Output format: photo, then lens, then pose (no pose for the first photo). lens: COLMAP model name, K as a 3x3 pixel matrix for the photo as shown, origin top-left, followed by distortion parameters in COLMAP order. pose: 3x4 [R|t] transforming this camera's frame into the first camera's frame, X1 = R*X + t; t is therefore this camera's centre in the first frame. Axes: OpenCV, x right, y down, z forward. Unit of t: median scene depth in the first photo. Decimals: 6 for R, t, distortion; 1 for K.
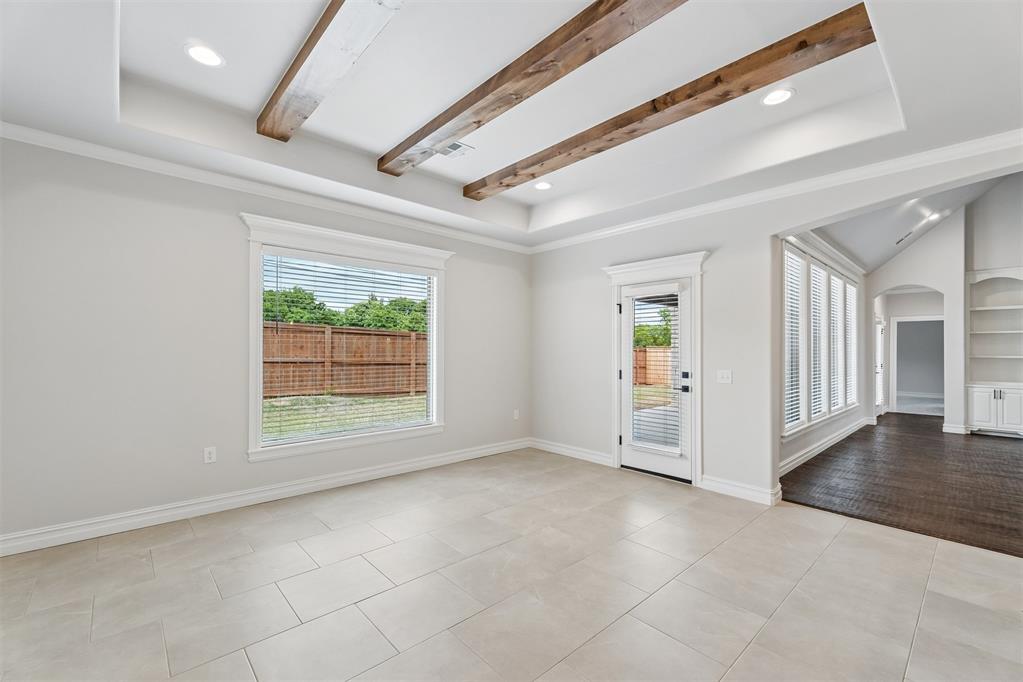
lens RADIAL K [[429.2, 0, 505.7], [0, 429.2, 349.4], [0, 0, 1]] dist [0.001178, -0.000031]
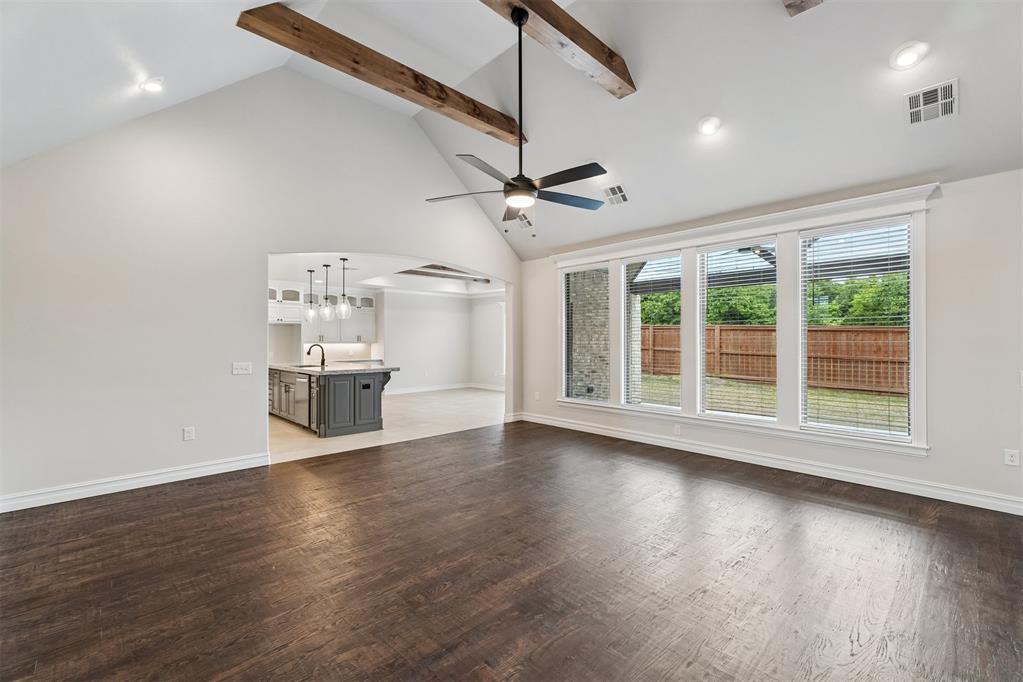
lens RADIAL K [[432.1, 0, 507.2], [0, 432.1, 344.9], [0, 0, 1]] dist [0.002011, 0.000214]
pose [[0.014331, -0.002022, -0.999895, 1.999350], [0.000152, 0.999998, -0.002020, 0.011555], [0.999897, -0.000123, 0.014332, 0.751094]]
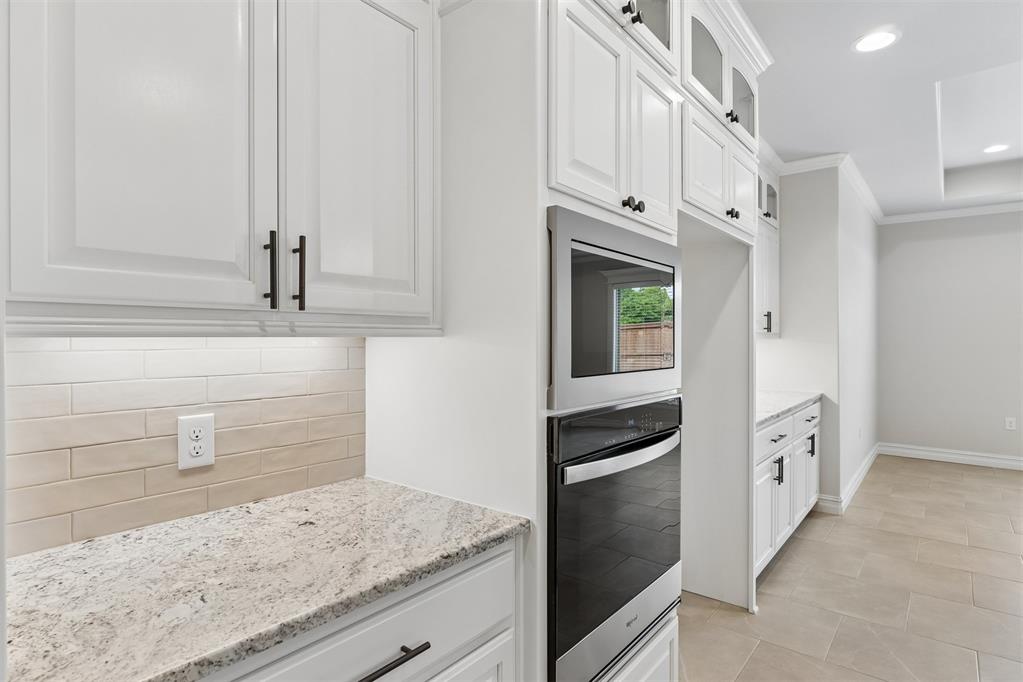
lens RADIAL K [[552.8, 0, 513.6], [0, 552.8, 335.8], [0, 0, 1]] dist [-0.003226, -0.000553]
pose [[0.160561, -0.008614, -0.986988, 0.492478], [-0.003693, 0.999950, -0.009328, 0.002218], [0.987019, 0.005143, 0.160521, -0.514522]]
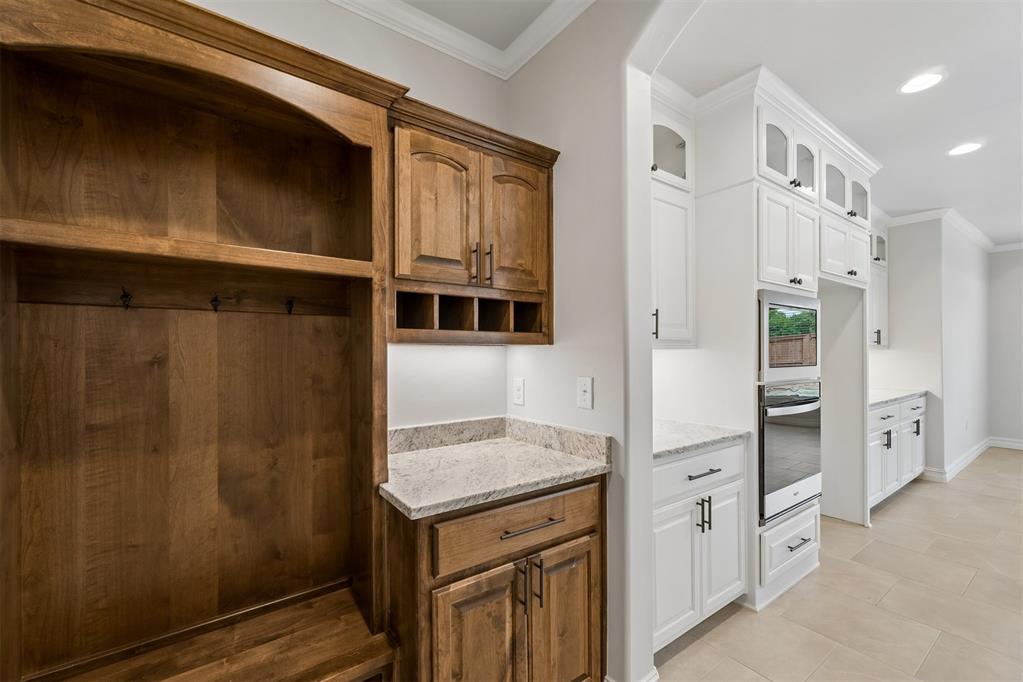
lens RADIAL K [[428.9, 0, 512.9], [0, 428.9, 346.2], [0, 0, 1]] dist [0.003380, 0.000022]
pose [[-0.110184, -0.011379, -0.993846, 0.705857], [-0.003369, 0.999933, -0.011076, 0.003475], [0.993905, 0.002128, -0.110215, -0.659391]]
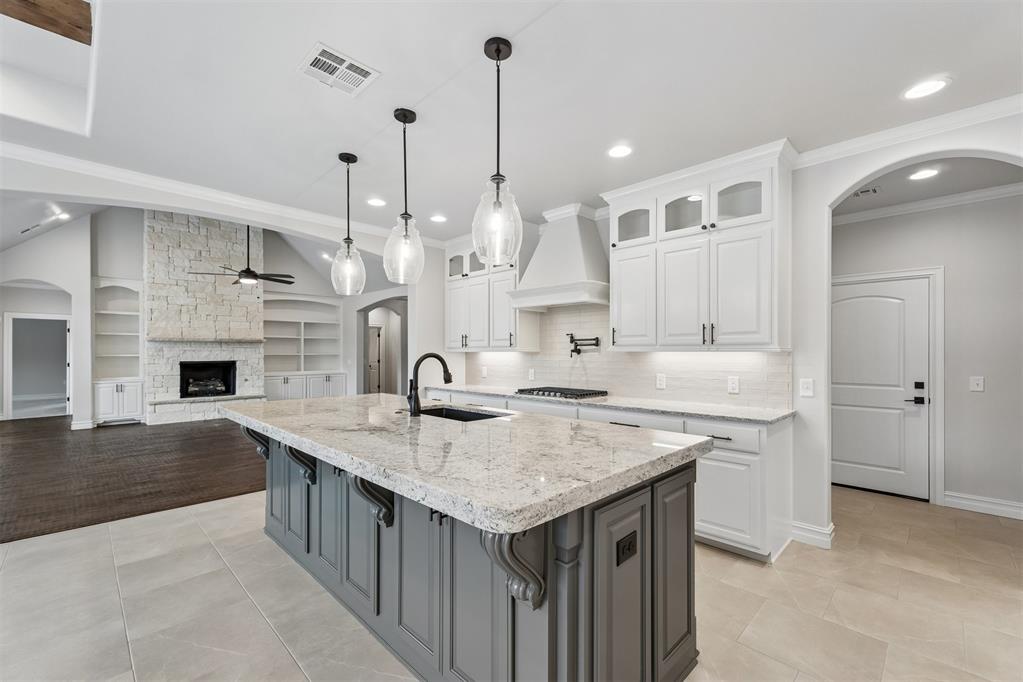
lens RADIAL K [[429.1, 0, 514.6], [0, 429.1, 352.9], [0, 0, 1]] dist [0.001231, -0.000005]
pose [[-0.060810, -0.008819, 0.998110, -0.089592], [-0.001033, 0.999961, 0.008772, -0.001224], [-0.998149, -0.000497, -0.060817, 0.021315]]
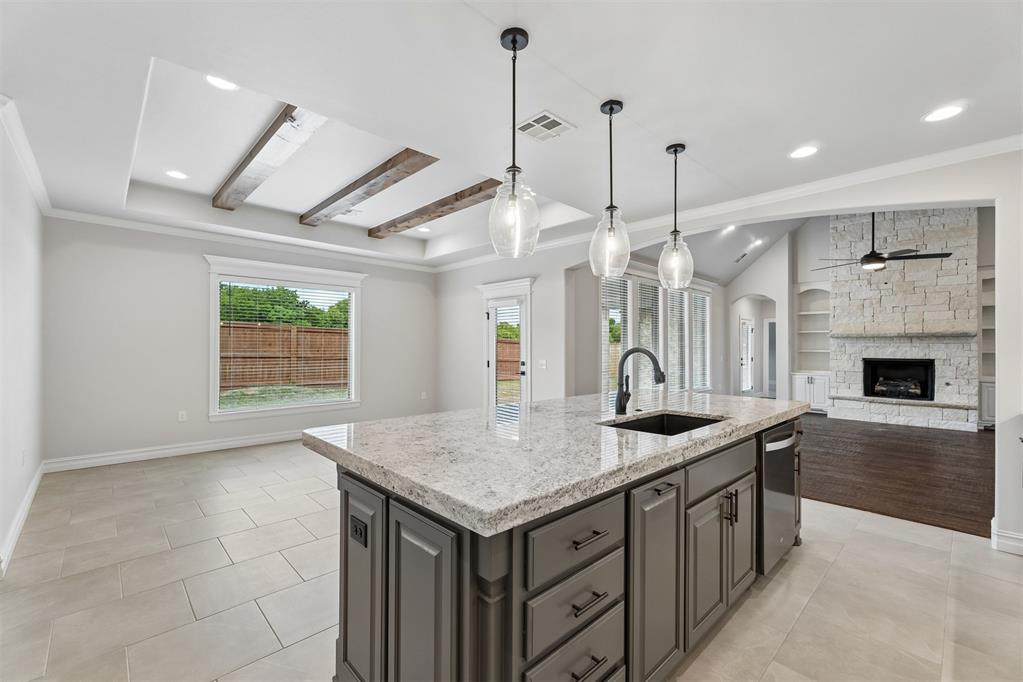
lens RADIAL K [[432.1, 0, 507.2], [0, 432.1, 344.9], [0, 0, 1]] dist [0.002011, 0.000214]
pose [[0.999757, -0.001403, 0.022005, 0.292886], [0.001472, 0.999994, -0.003126, 0.002180], [-0.022001, 0.003157, 0.999753, -0.381465]]
